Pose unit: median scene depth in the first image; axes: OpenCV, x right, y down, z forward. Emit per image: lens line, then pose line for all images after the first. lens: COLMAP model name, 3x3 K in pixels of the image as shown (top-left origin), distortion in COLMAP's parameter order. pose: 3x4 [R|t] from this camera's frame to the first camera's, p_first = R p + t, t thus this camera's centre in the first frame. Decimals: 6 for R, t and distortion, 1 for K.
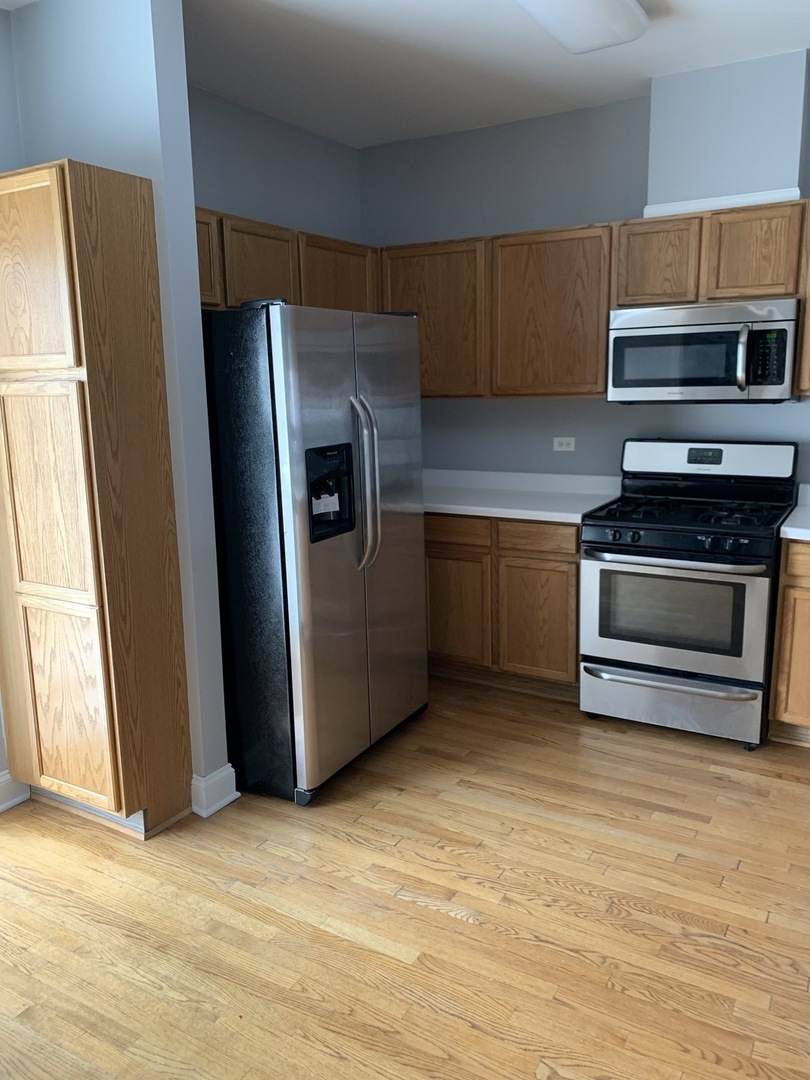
lens RADIAL K [[824.0, 0, 408.3], [0, 824.0, 536.4], [0, 0, 1]] dist [0.029651, -0.025411]
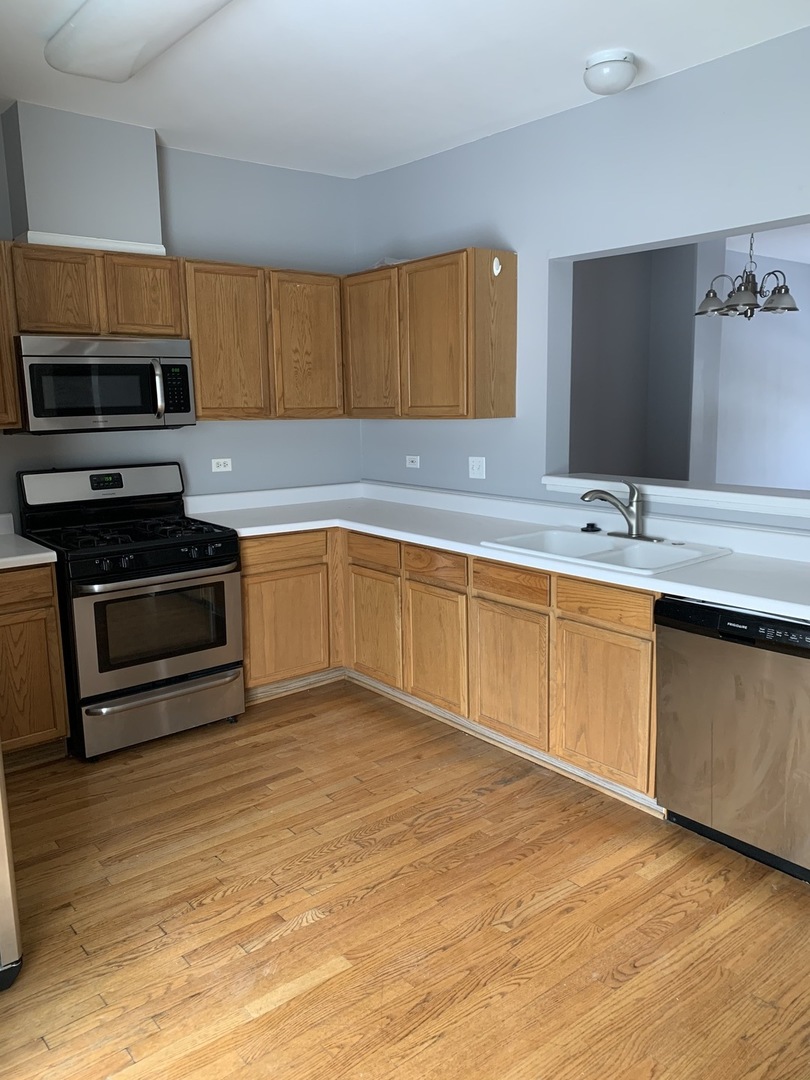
lens RADIAL K [[824.0, 0, 405.2], [0, 824.0, 535.4], [0, 0, 1]] dist [0.029651, -0.025411]
pose [[0.353766, -0.145125, 0.924007, -0.573444], [0.187321, 0.978868, 0.082024, -0.053674], [-0.916384, 0.144069, 0.373475, 0.323653]]
